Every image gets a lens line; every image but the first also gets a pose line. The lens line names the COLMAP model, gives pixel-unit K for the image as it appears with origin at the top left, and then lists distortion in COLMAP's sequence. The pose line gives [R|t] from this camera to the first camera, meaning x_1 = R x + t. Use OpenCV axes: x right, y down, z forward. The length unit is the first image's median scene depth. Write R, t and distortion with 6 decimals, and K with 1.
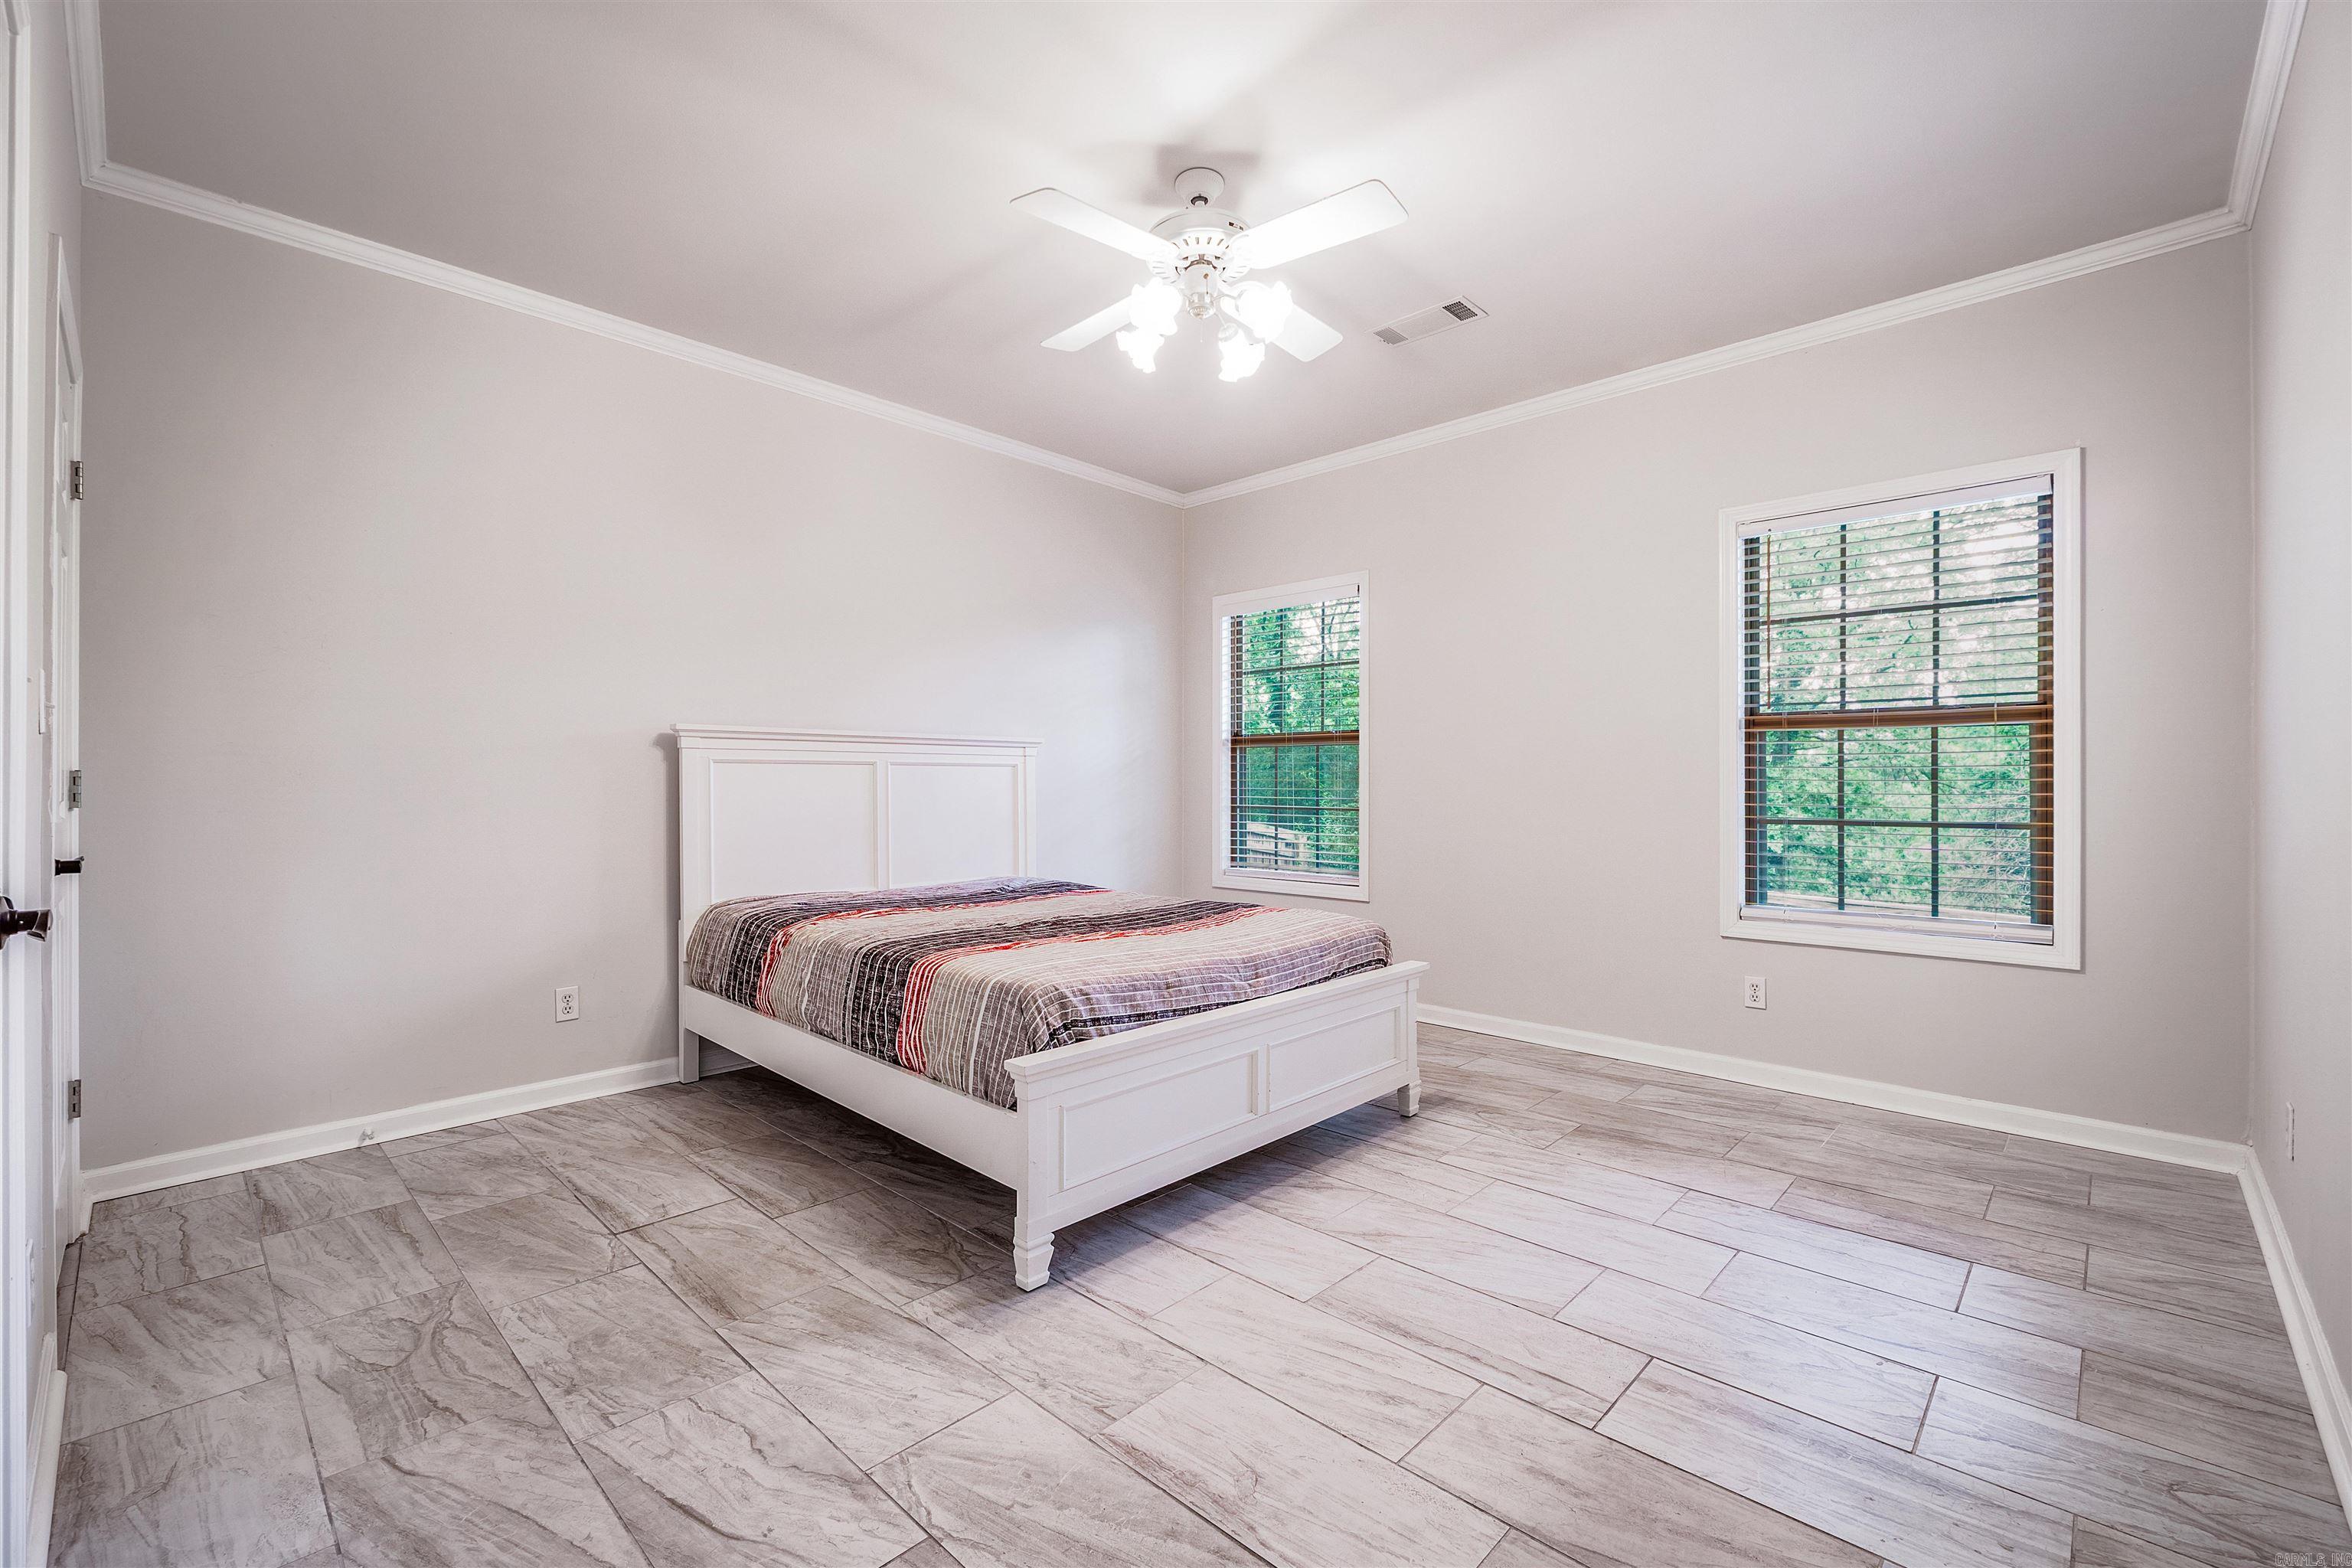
lens RADIAL K [[998.3, 0, 1172.6], [0, 998.3, 788.7], [0, 0, 1]] dist [-0.008873, -0.000488]
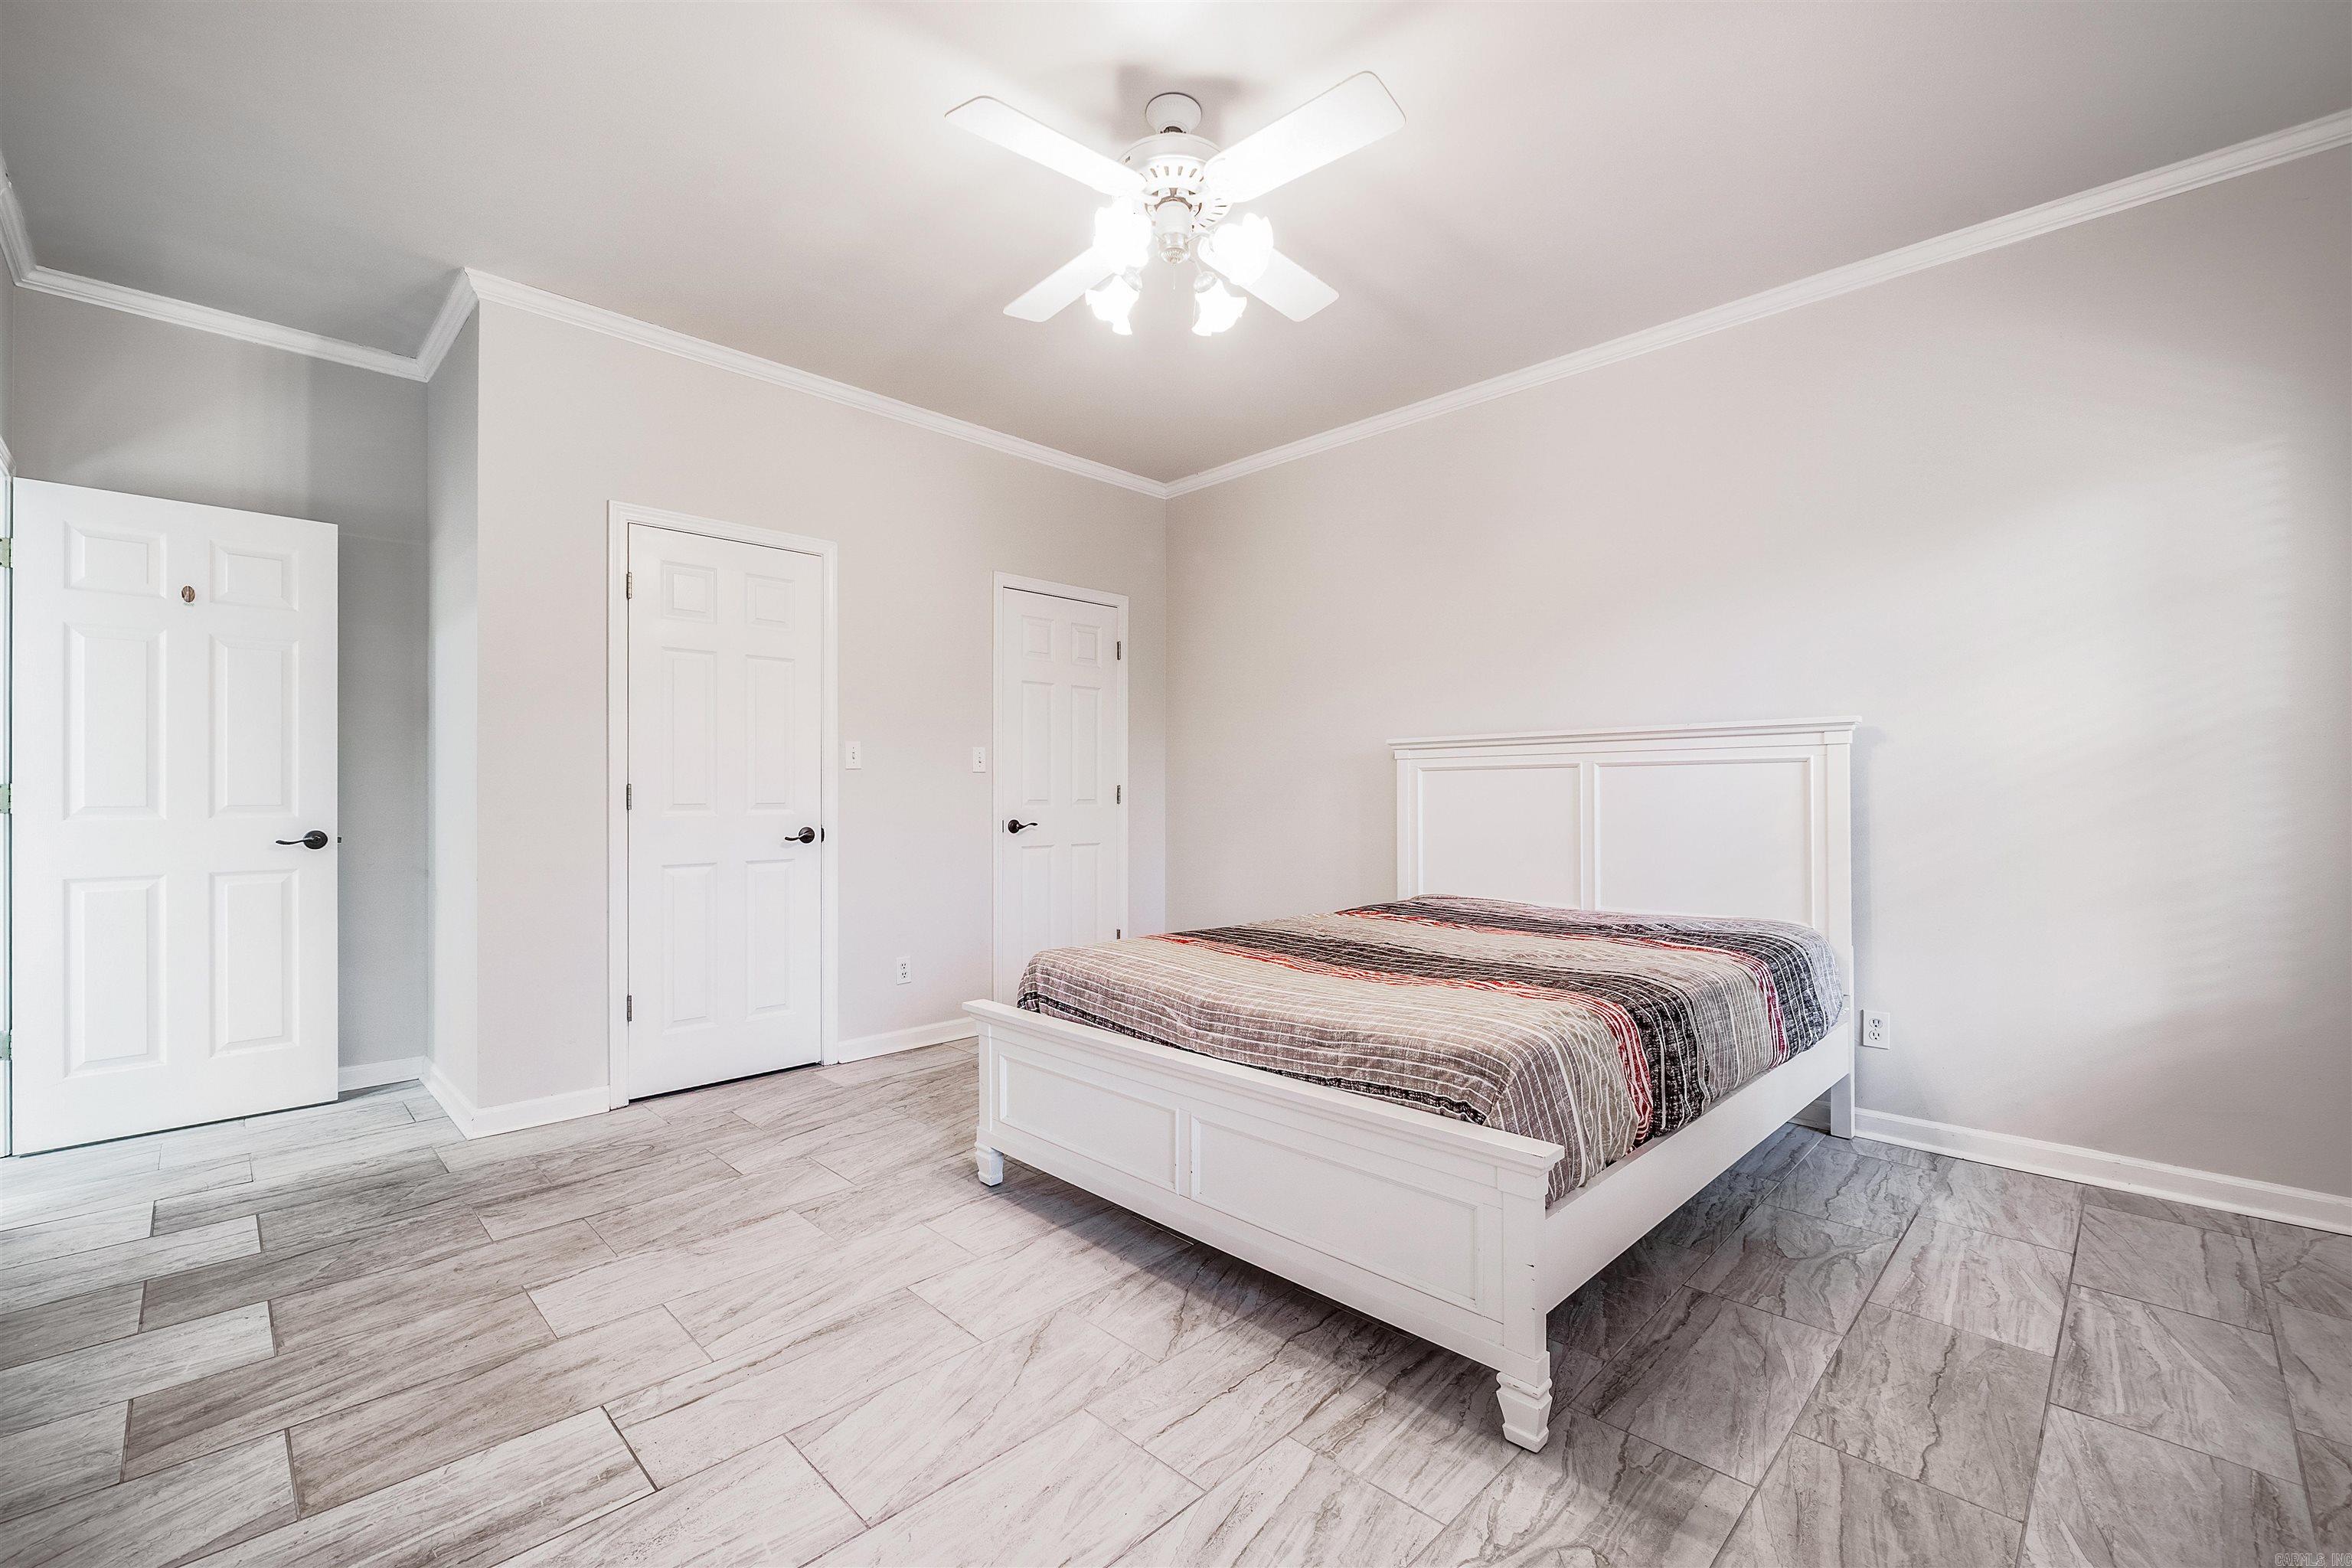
lens RADIAL K [[998.3, 0, 1173.8], [0, 998.3, 786.3], [0, 0, 1]] dist [-0.008873, -0.000488]
pose [[-0.032838, -0.007776, -0.999430, 0.967002], [-0.000351, 0.999970, -0.007768, 0.000164], [0.999461, 0.000096, -0.032840, 1.089451]]
